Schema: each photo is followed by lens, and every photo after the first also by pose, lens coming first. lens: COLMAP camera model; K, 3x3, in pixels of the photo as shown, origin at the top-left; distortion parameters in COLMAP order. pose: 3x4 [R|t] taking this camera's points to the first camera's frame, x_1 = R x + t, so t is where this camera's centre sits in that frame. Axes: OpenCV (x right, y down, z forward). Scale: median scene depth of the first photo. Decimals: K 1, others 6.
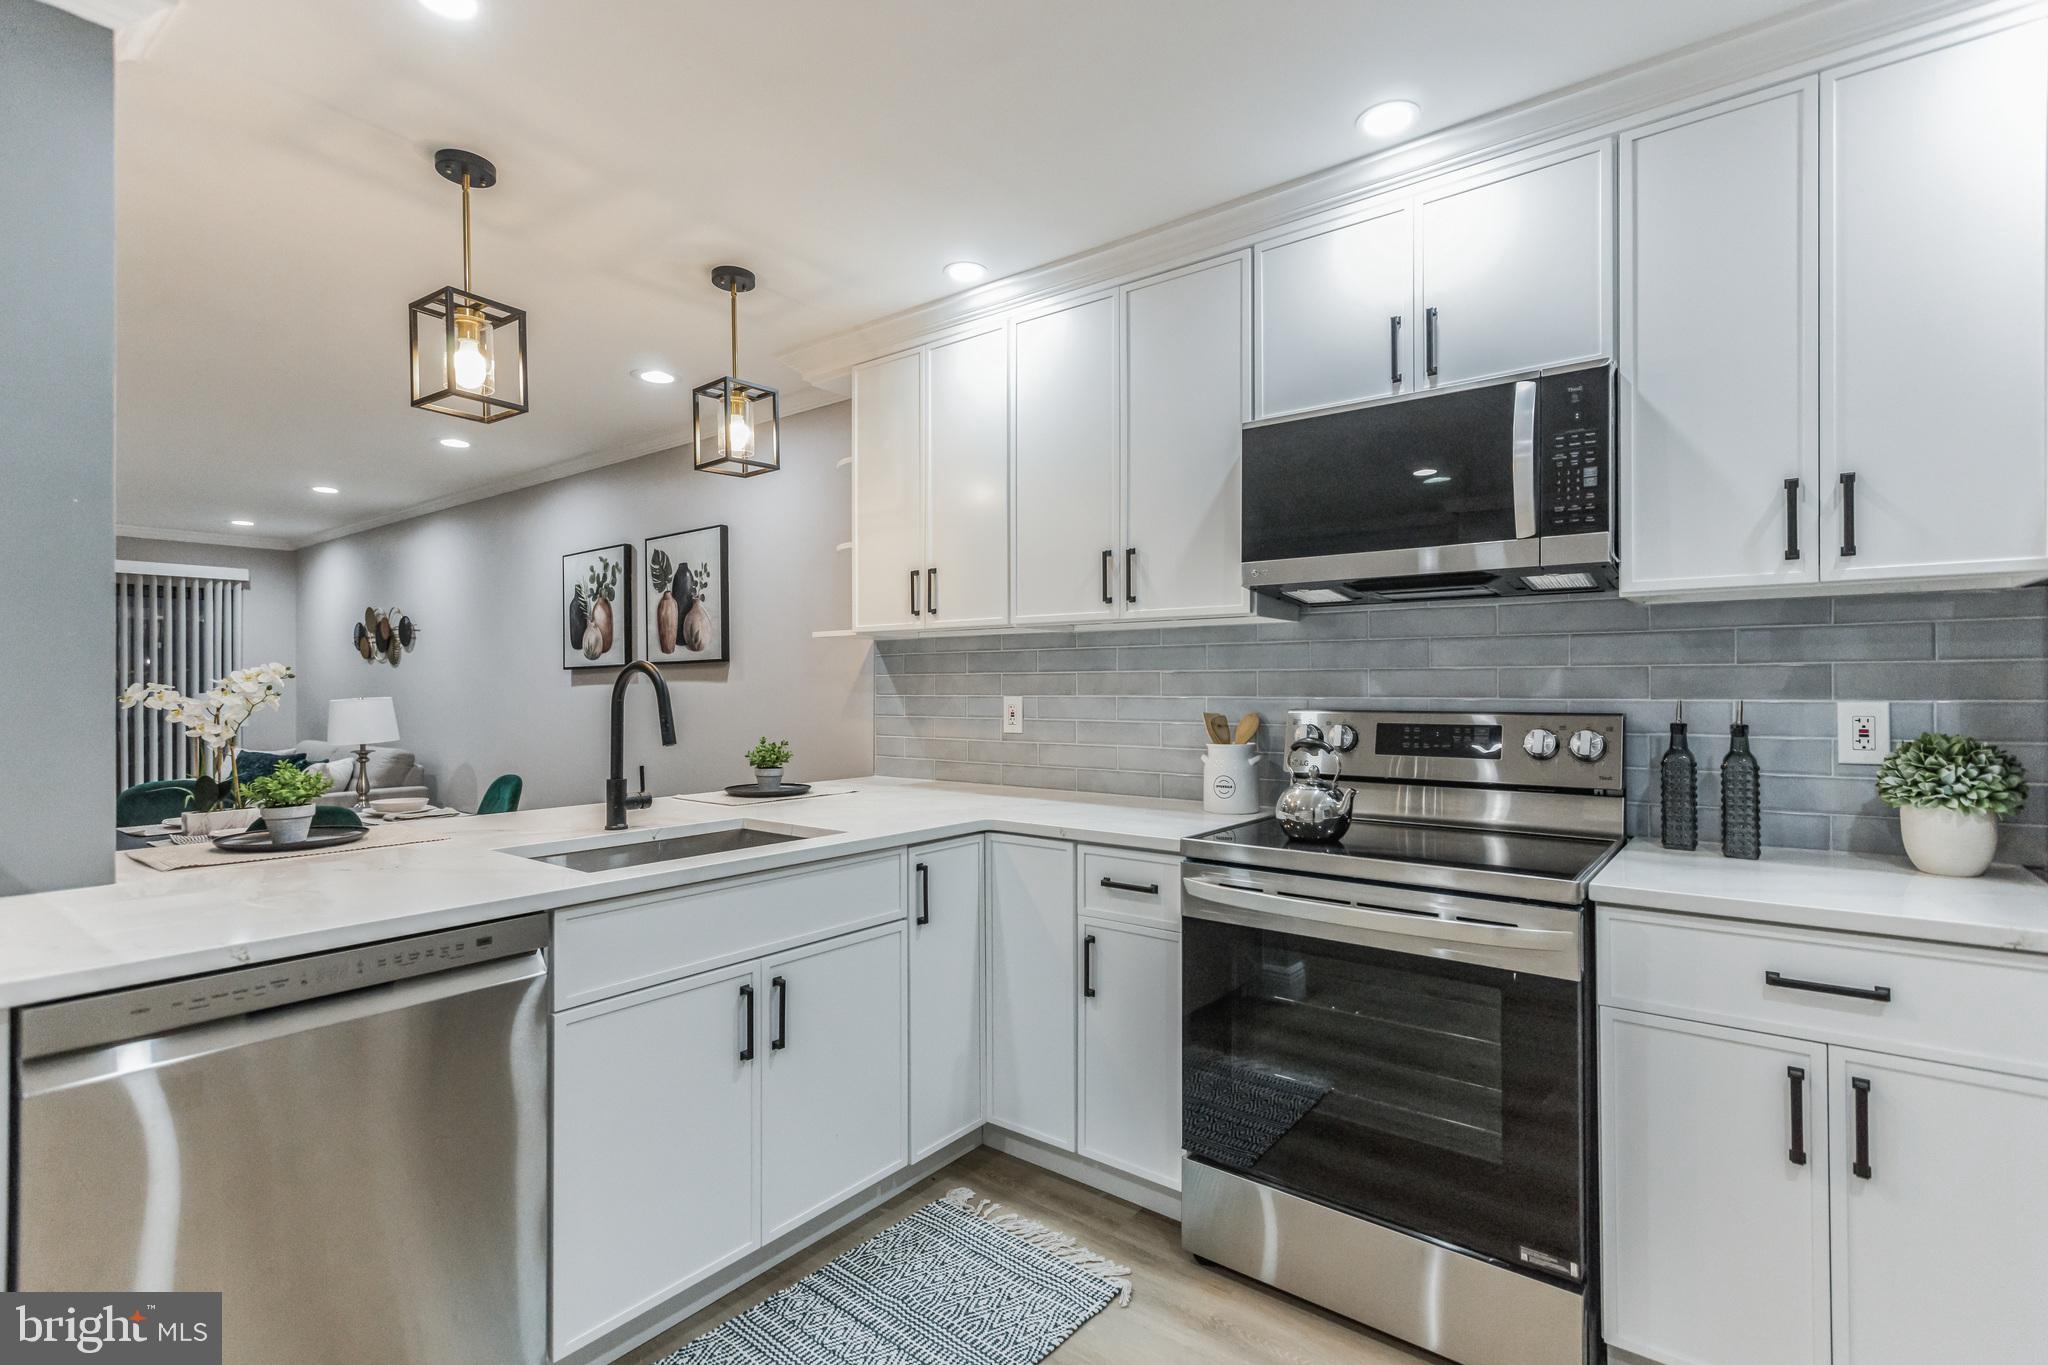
lens RADIAL K [[960.8, 0, 1032.1], [0, 960.8, 675.2], [0, 0, 1]] dist [0.015218, -0.003198]
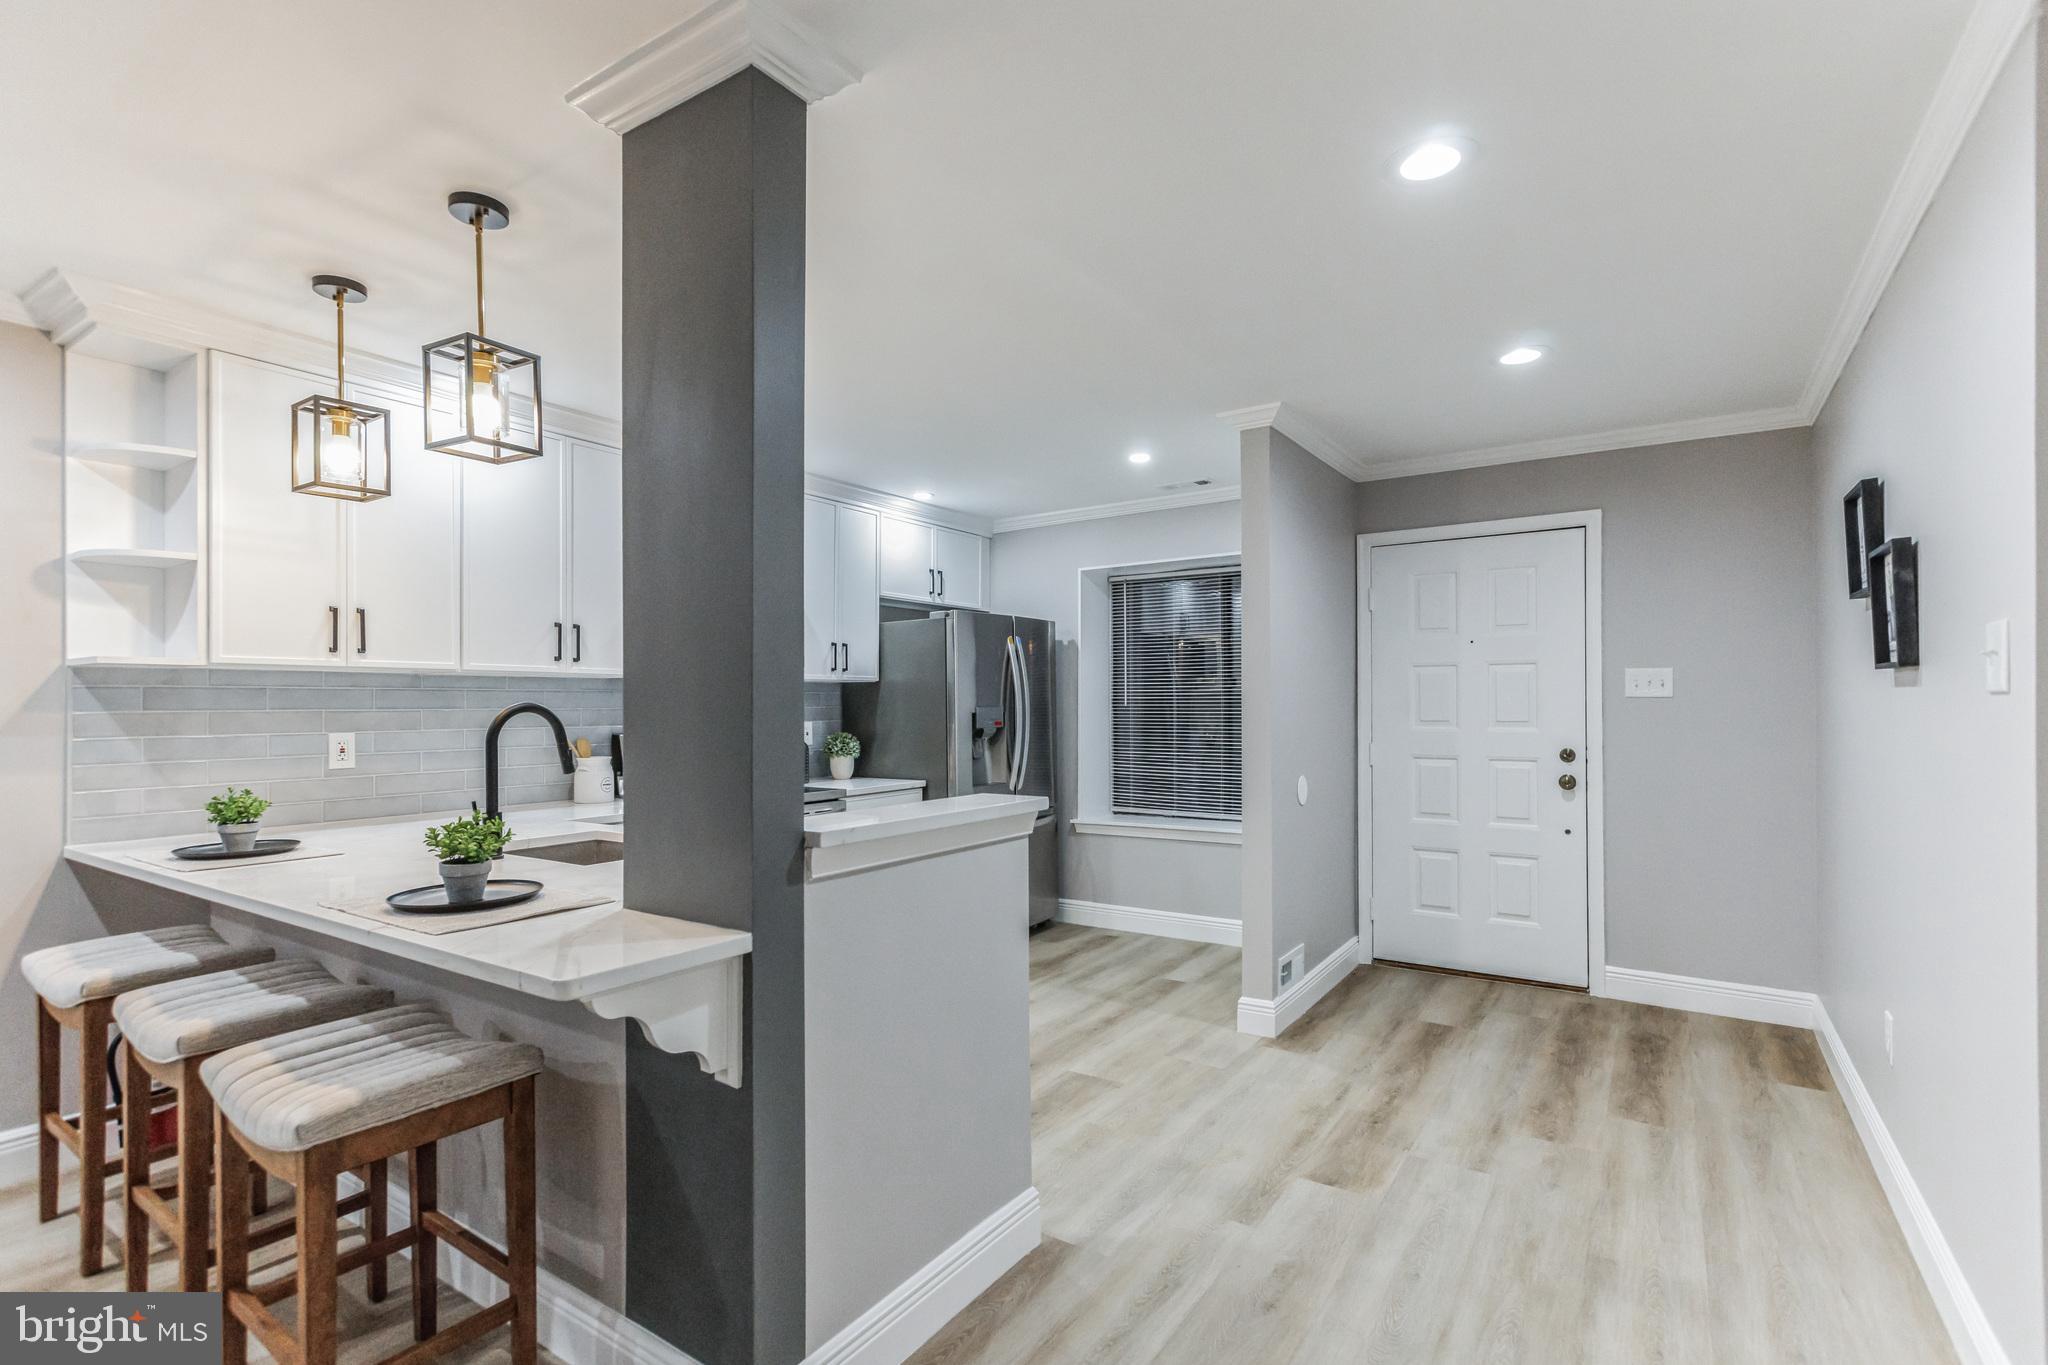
lens RADIAL K [[960.8, 0, 1036.2], [0, 960.8, 694.7], [0, 0, 1]] dist [0.015218, -0.003198]
pose [[-0.077838, 0.014565, 0.996860, -1.541760], [-0.004163, 0.999880, -0.014934, -0.009013], [-0.996957, -0.005312, -0.077768, 0.477792]]
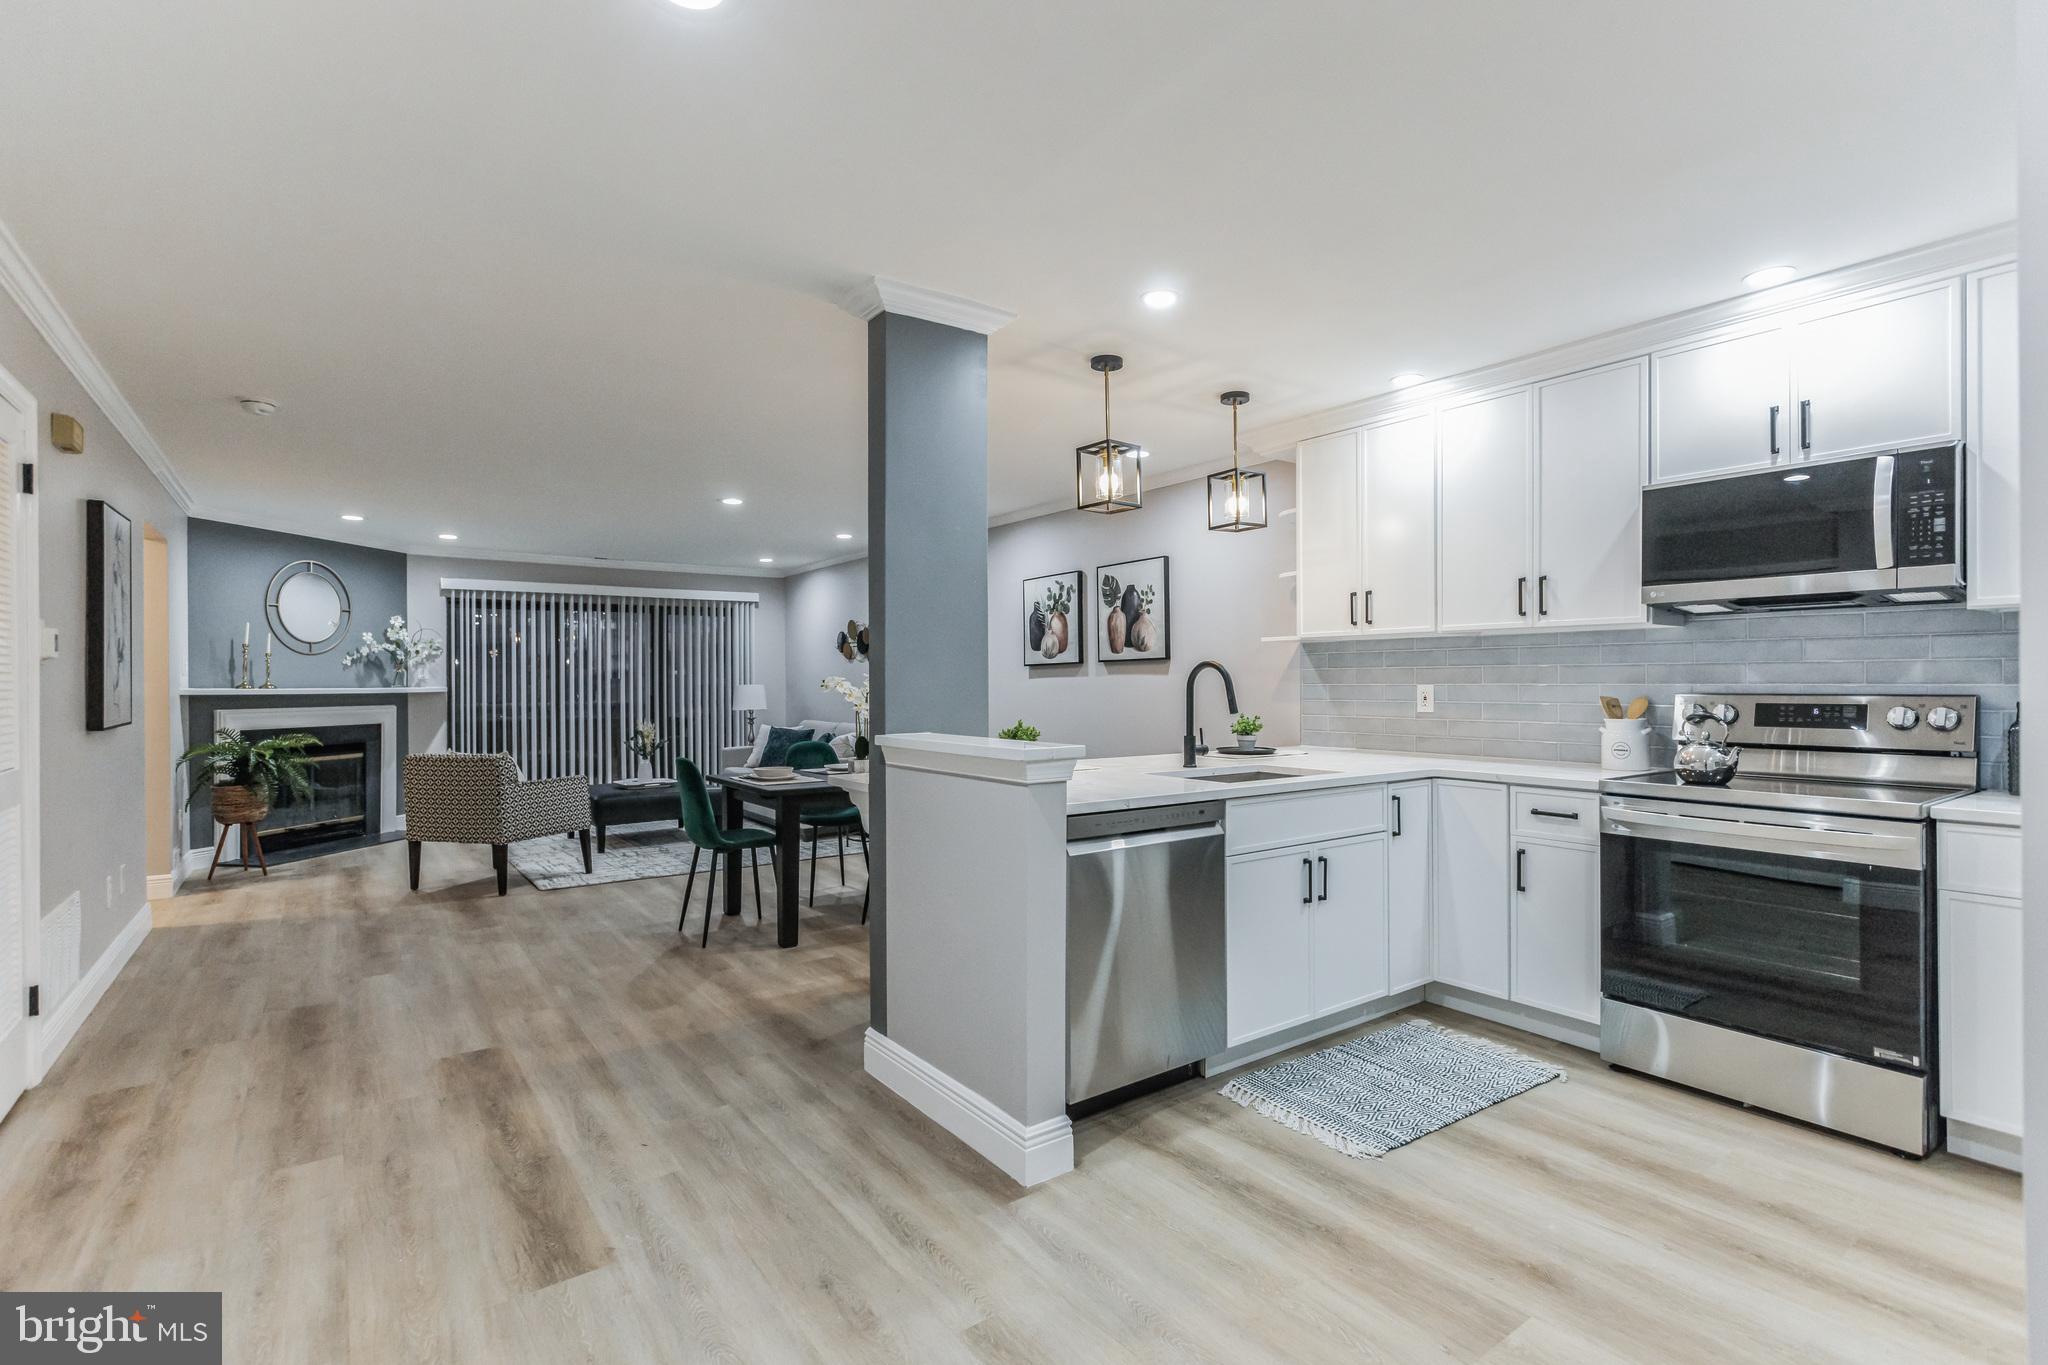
lens RADIAL K [[960.8, 0, 1032.9], [0, 960.8, 679.5], [0, 0, 1]] dist [0.015218, -0.003198]
pose [[0.961376, -0.002416, -0.275228, -0.242060], [0.005307, 0.999938, 0.009759, -0.000906], [0.275187, -0.010843, 0.961329, -0.580758]]
